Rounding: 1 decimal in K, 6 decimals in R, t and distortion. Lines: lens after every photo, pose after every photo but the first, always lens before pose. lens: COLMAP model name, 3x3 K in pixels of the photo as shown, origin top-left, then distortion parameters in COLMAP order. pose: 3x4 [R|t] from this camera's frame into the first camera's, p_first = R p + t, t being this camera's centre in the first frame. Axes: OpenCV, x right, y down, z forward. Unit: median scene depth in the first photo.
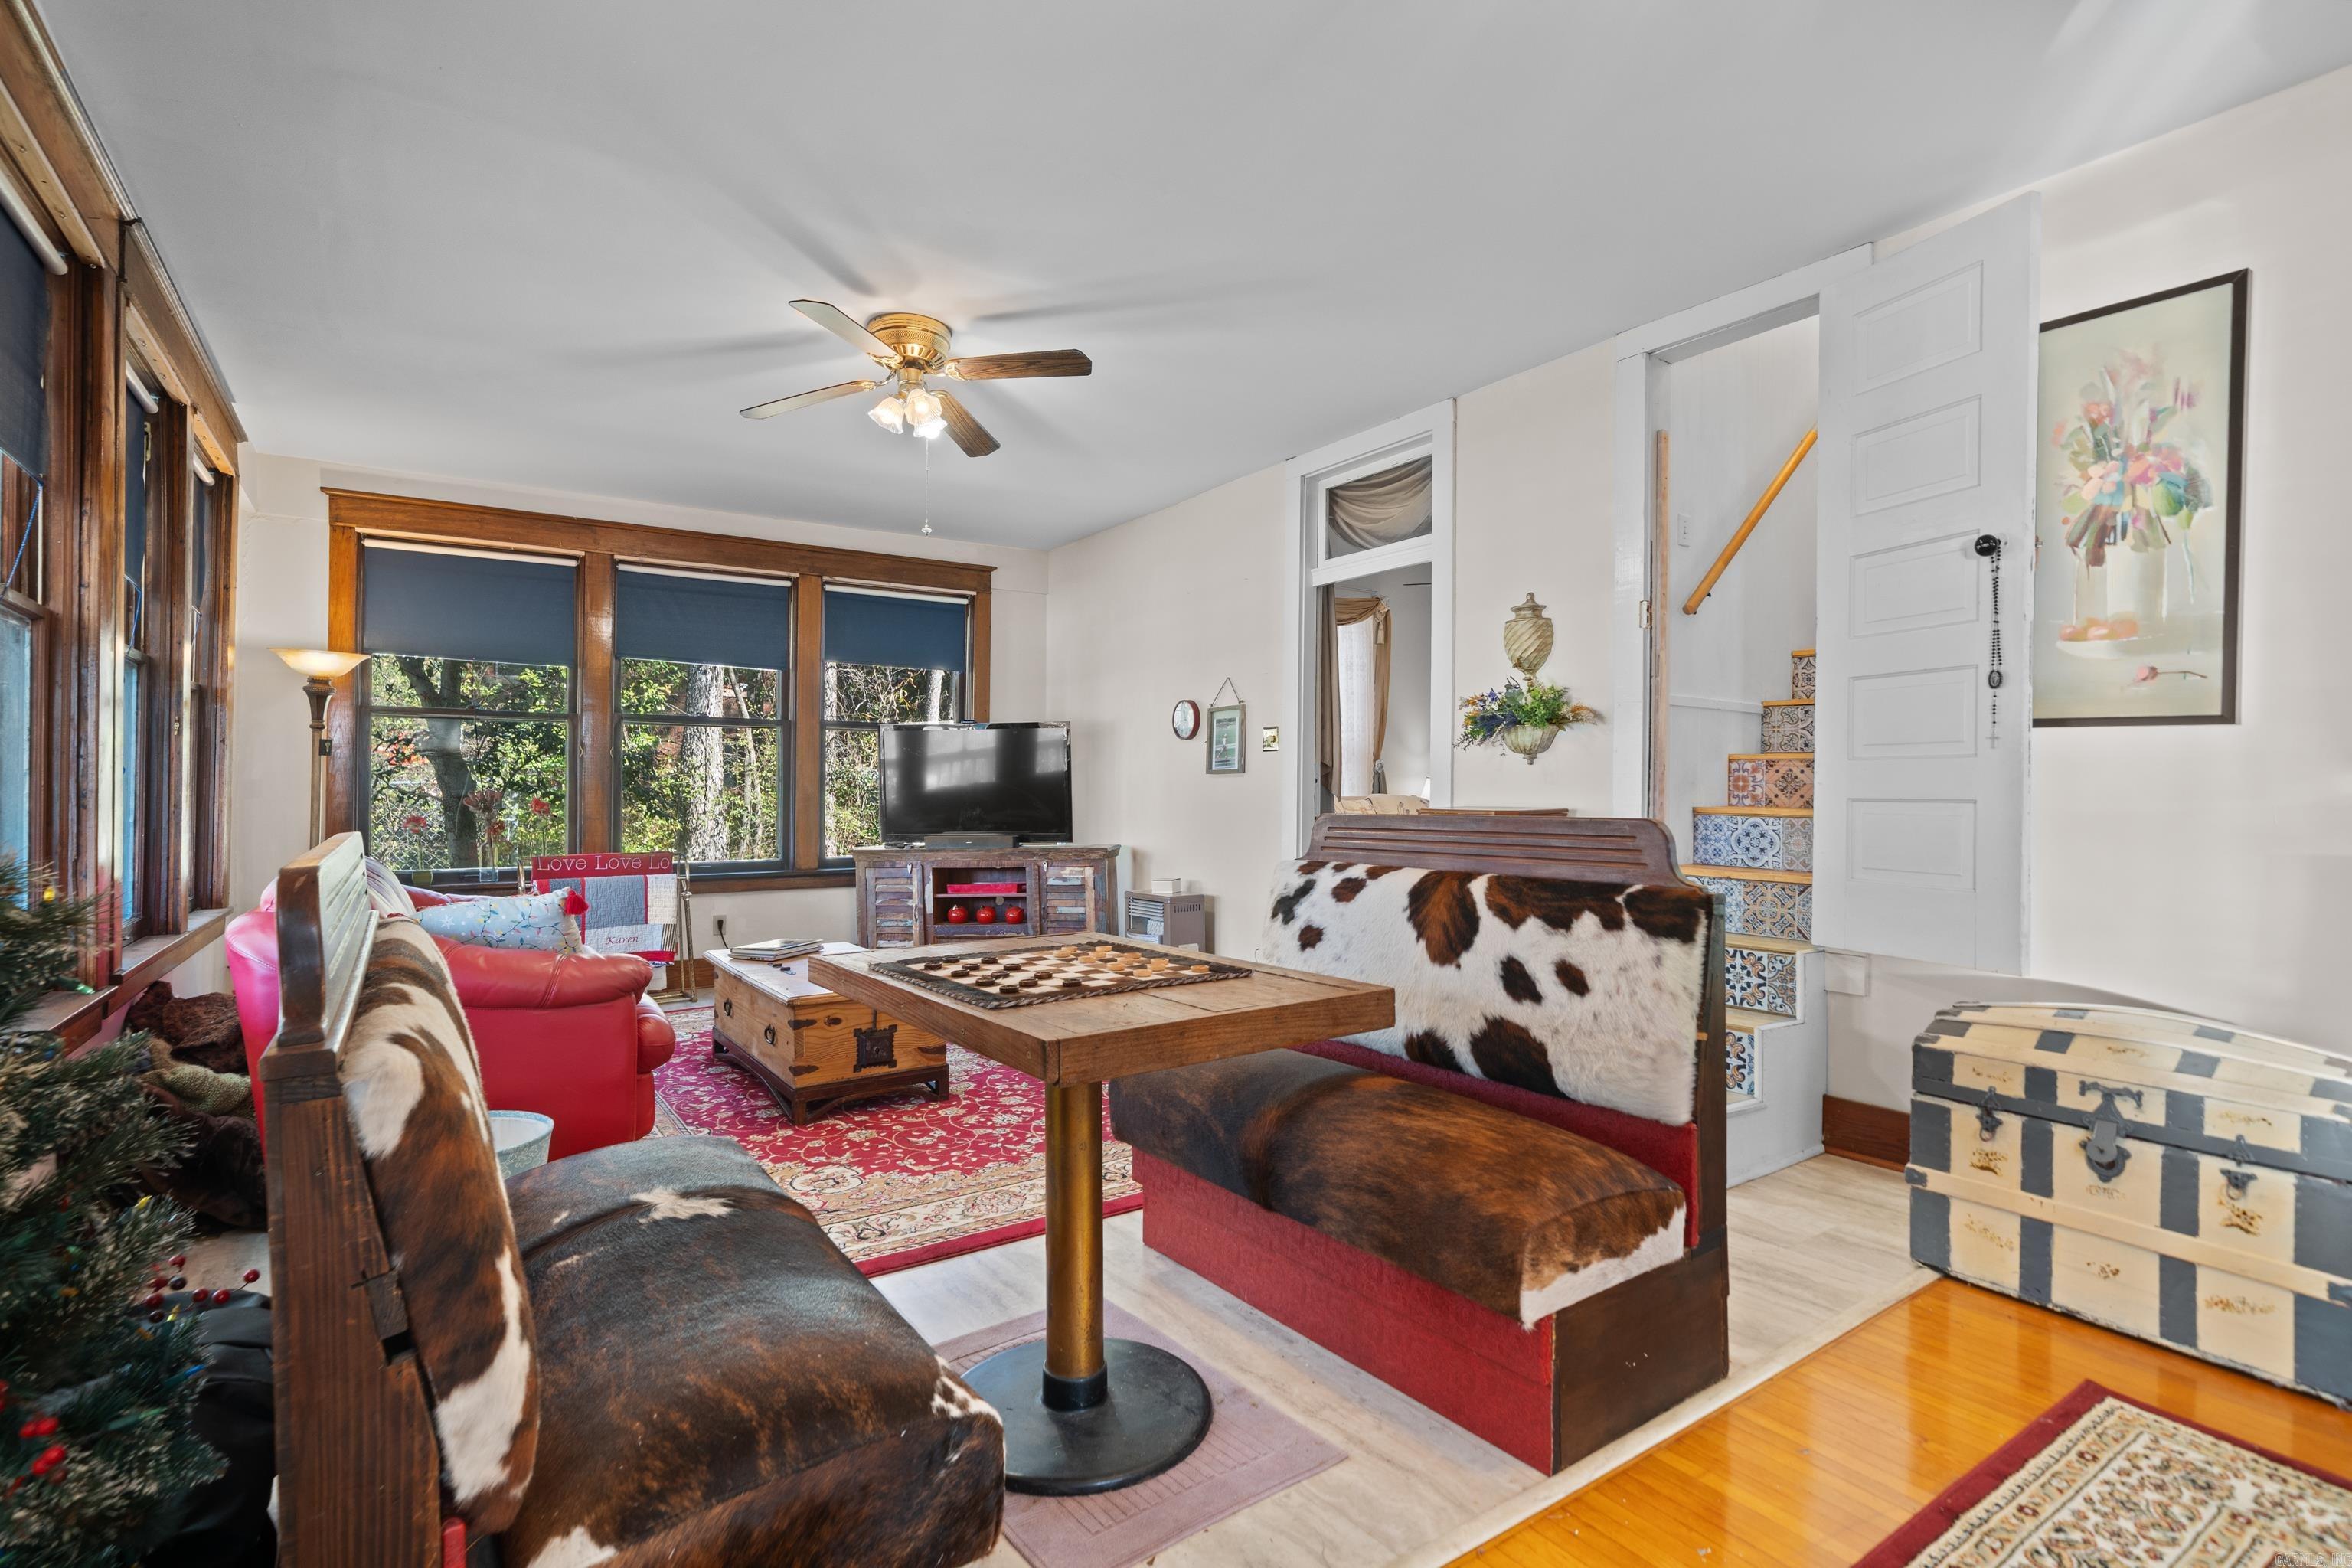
lens RADIAL K [[1114.9, 0, 1176.7], [0, 1114.9, 785.7], [0, 0, 1]] dist [0.000464, 0.000079]
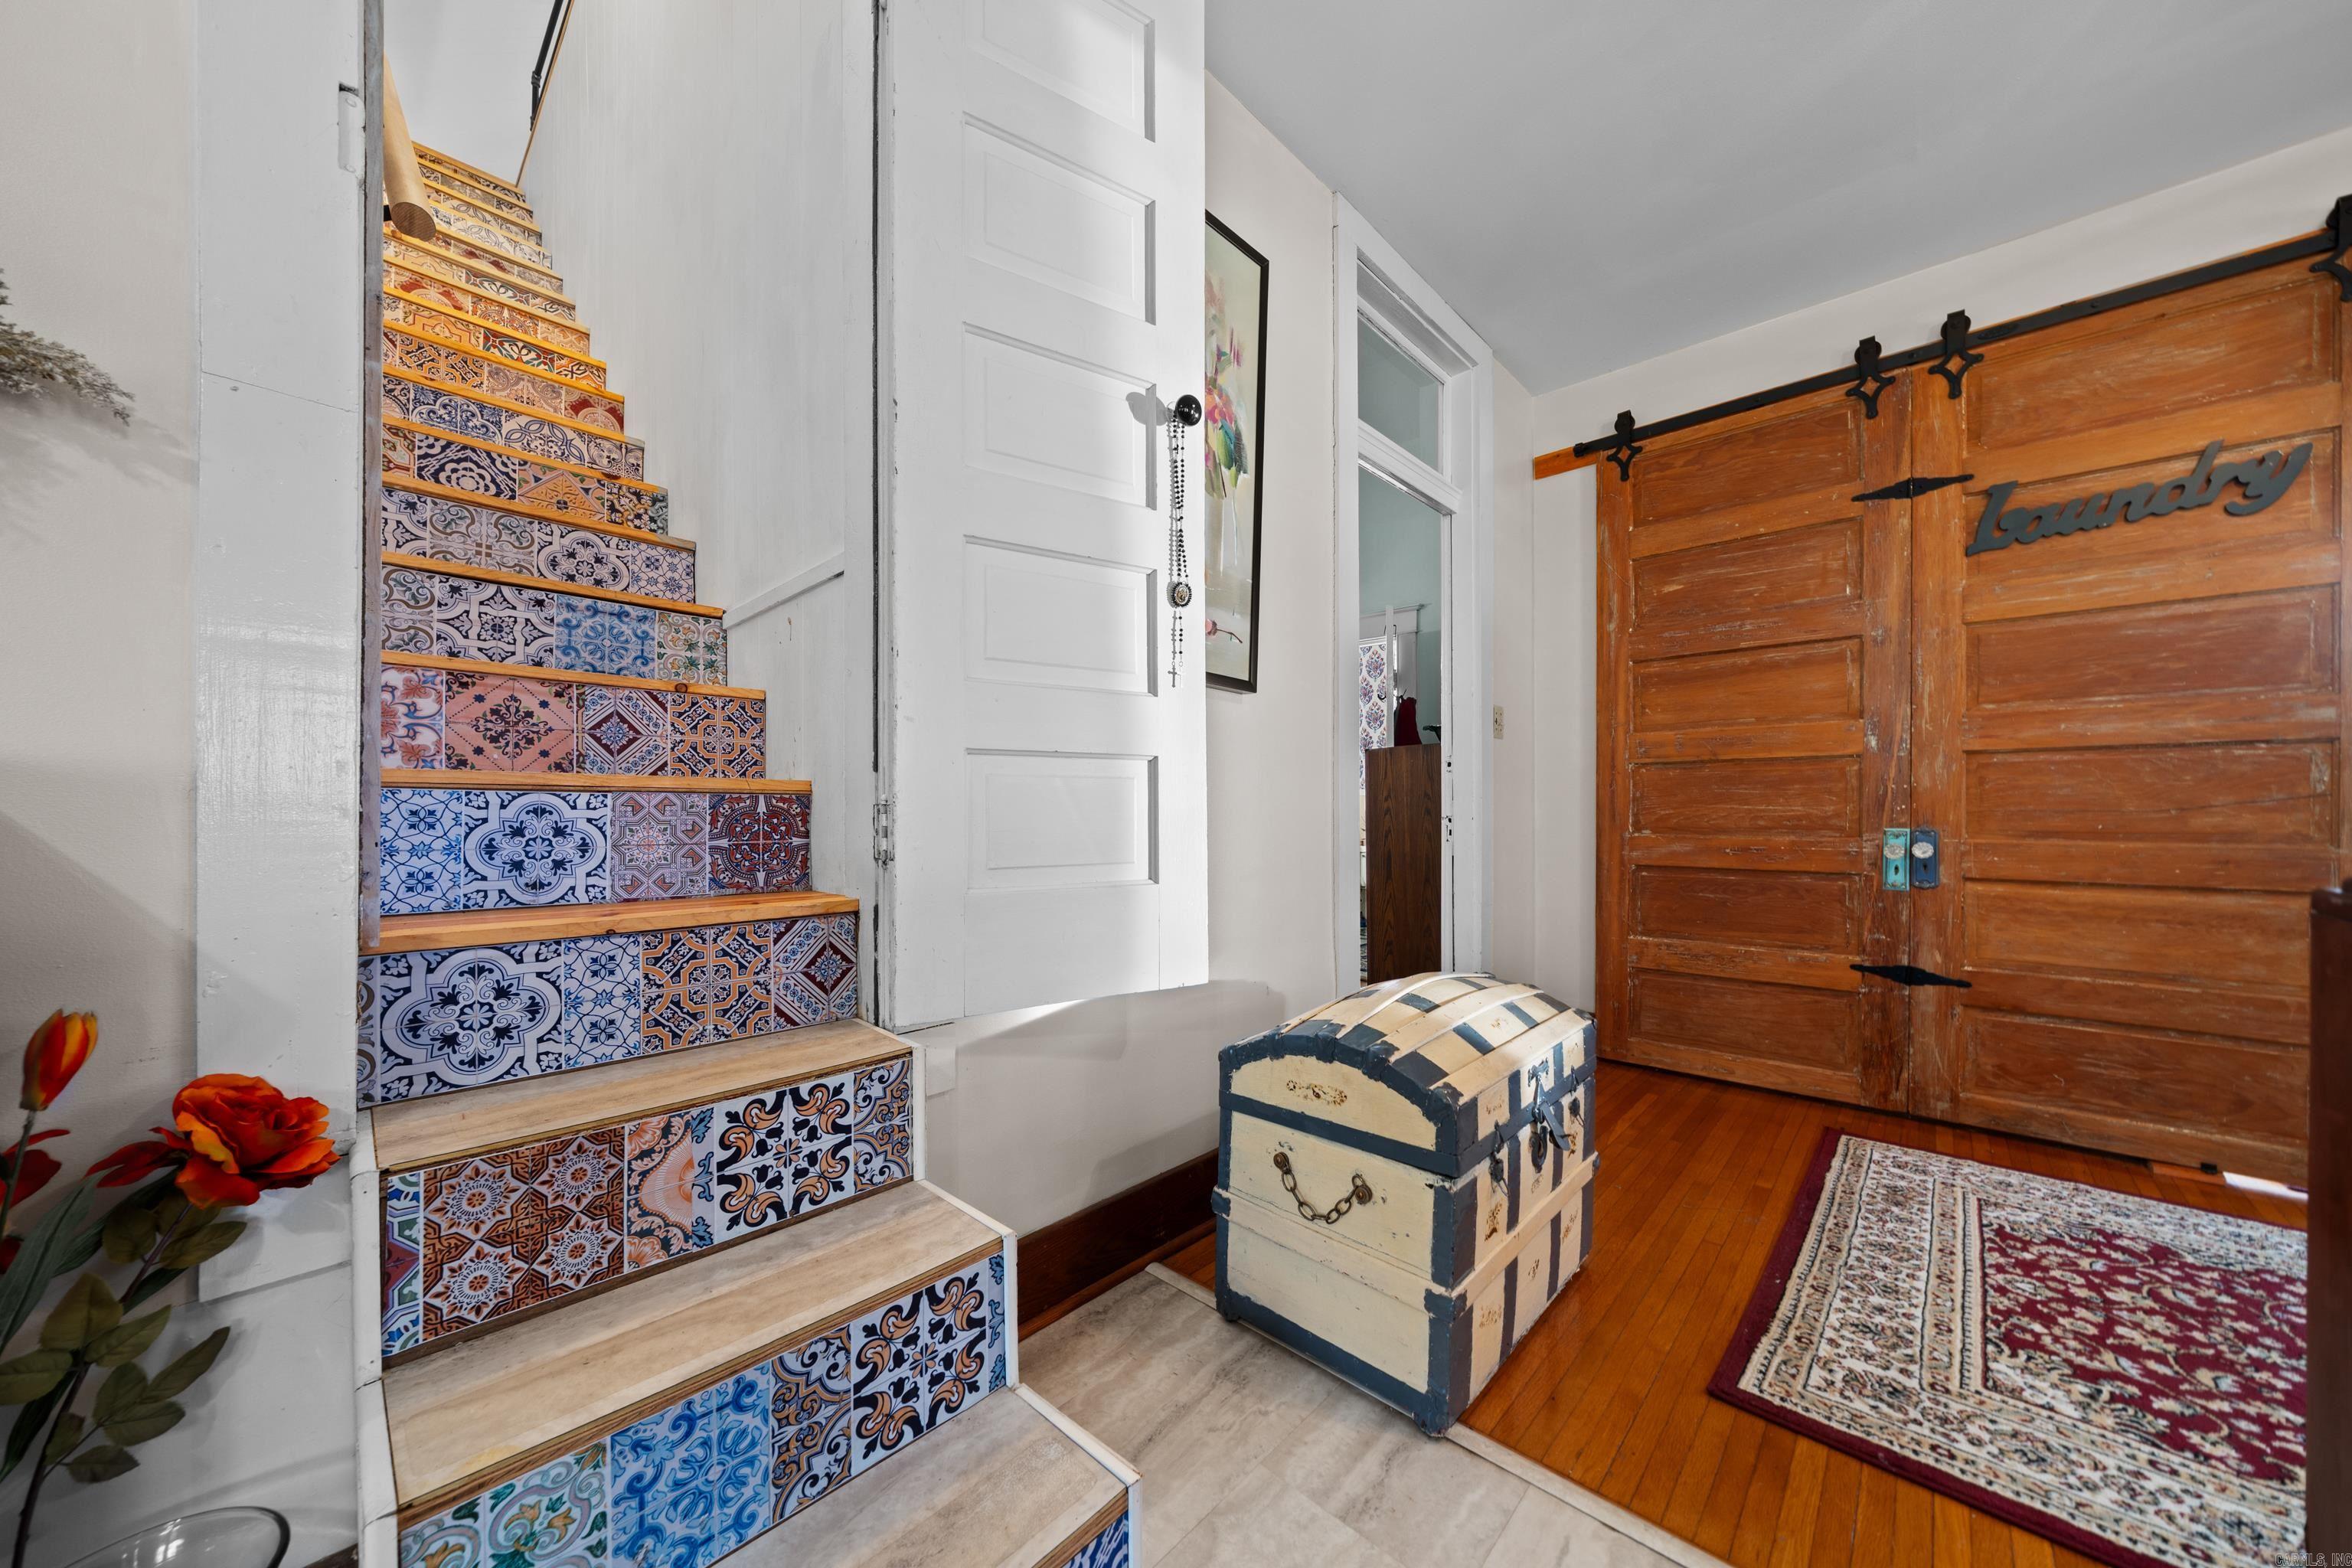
lens RADIAL K [[814.6, 0, 1180.5], [0, 814.6, 808.4], [0, 0, 1]] dist [-0.002058, -0.000046]
pose [[-0.217339, -0.006099, 0.976077, 0.167313], [0.000005, 0.999980, 0.006250, 0.037356], [-0.976096, 0.001363, -0.217335, 0.938809]]
